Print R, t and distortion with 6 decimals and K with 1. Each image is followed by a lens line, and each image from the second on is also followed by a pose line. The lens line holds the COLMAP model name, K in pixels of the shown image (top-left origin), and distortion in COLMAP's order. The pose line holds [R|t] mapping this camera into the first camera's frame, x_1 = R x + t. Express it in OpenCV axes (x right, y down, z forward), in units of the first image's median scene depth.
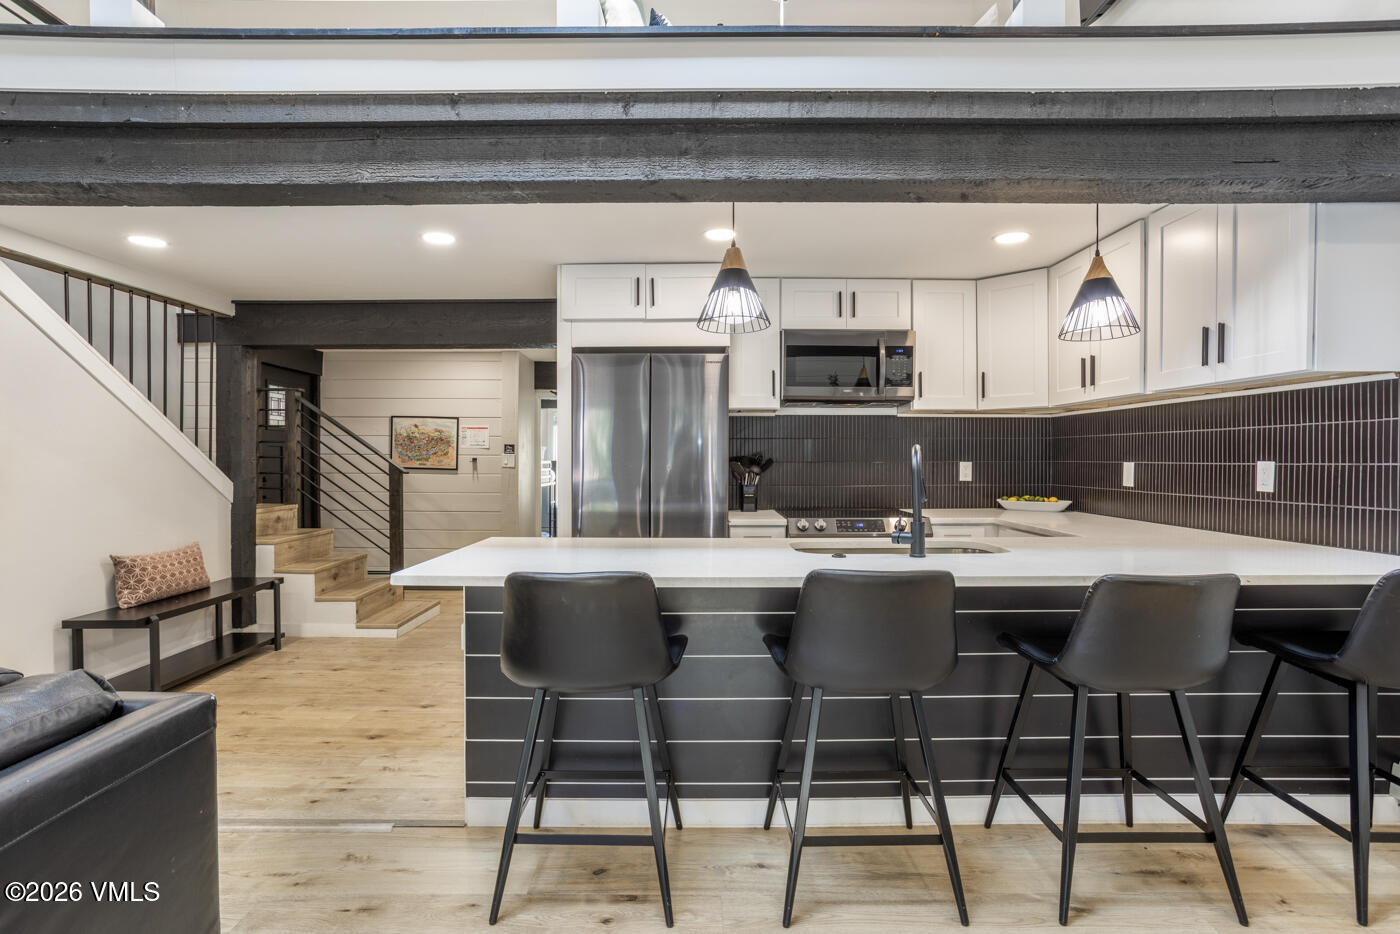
lens RADIAL K [[748.4, 0, 700.0], [0, 748.4, 467.0], [0, 0, 1]] dist [0.002964, 0.001973]
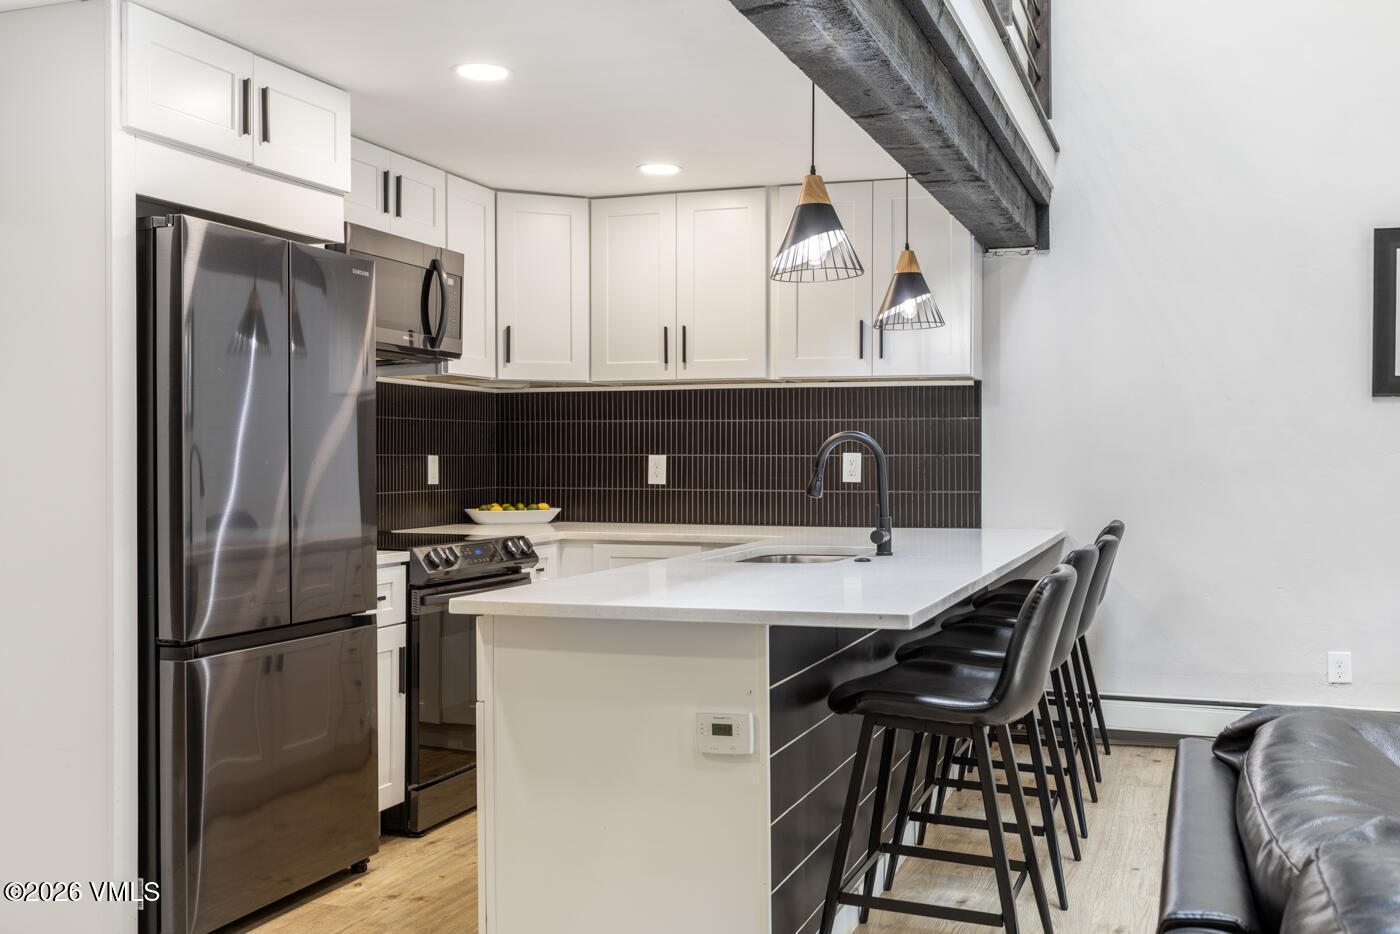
lens RADIAL K [[1393.3, 0, 700.0], [0, 1393.3, 467.0], [0, 0, 1]] dist [0.015198, 0.017256]
pose [[0.325789, -0.006898, 0.945417, -0.908052], [0.012303, 0.999920, 0.003056, 0.002391], [-0.945362, 0.010636, 0.325848, 0.451434]]
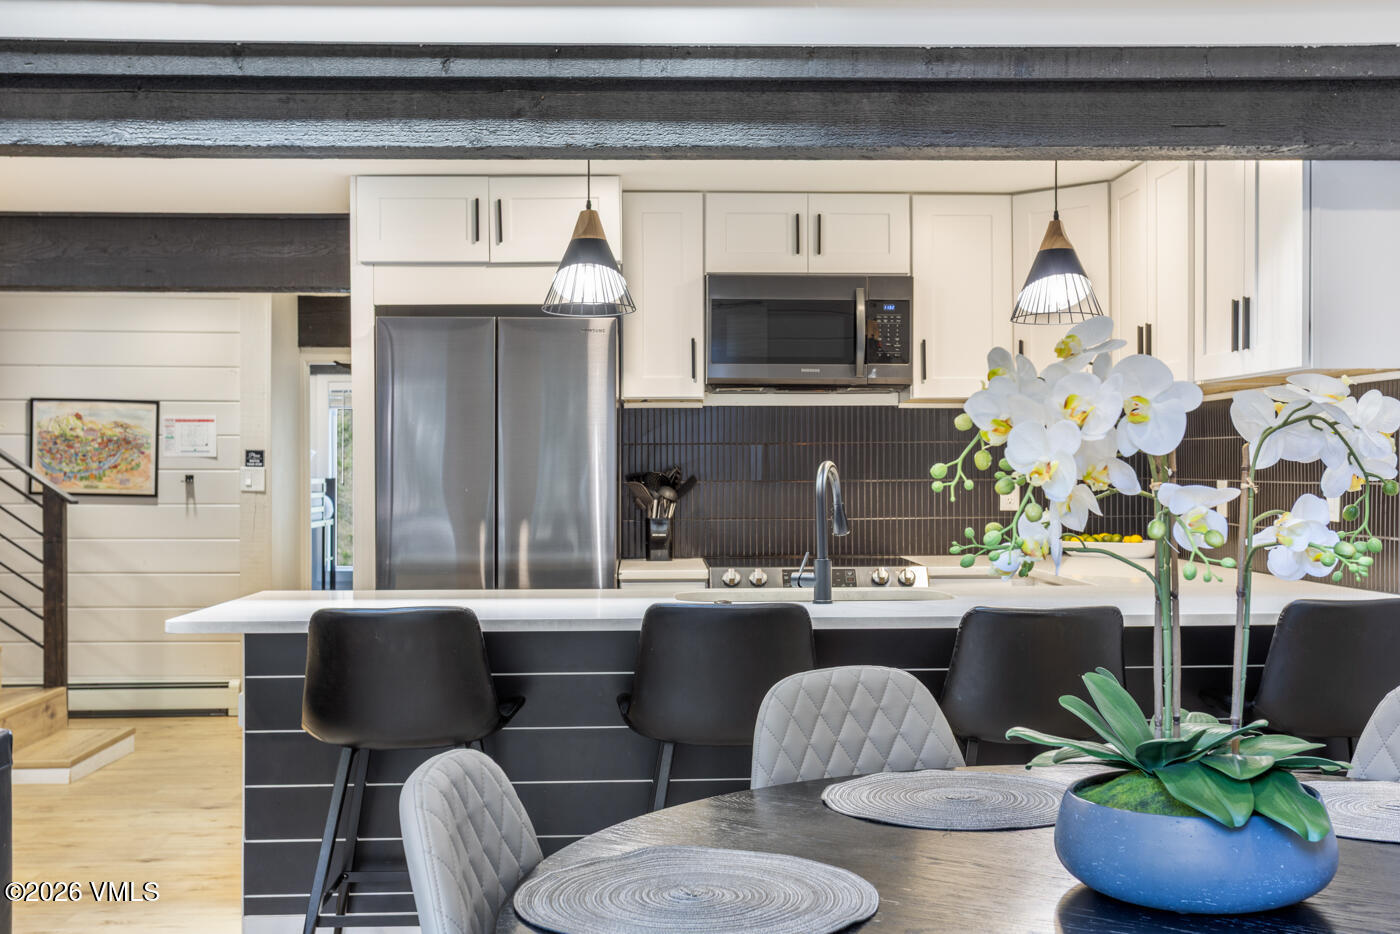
lens RADIAL K [[1616.0, 0, 700.0], [0, 1616.0, 467.0], [0, 0, 1]] dist [0.065944, 0.011921]
pose [[0.999326, -0.004139, 0.036472, 0.061958], [0.004608, 0.999908, -0.012795, -0.001806], [-0.036416, 0.012955, 0.999253, -0.433467]]
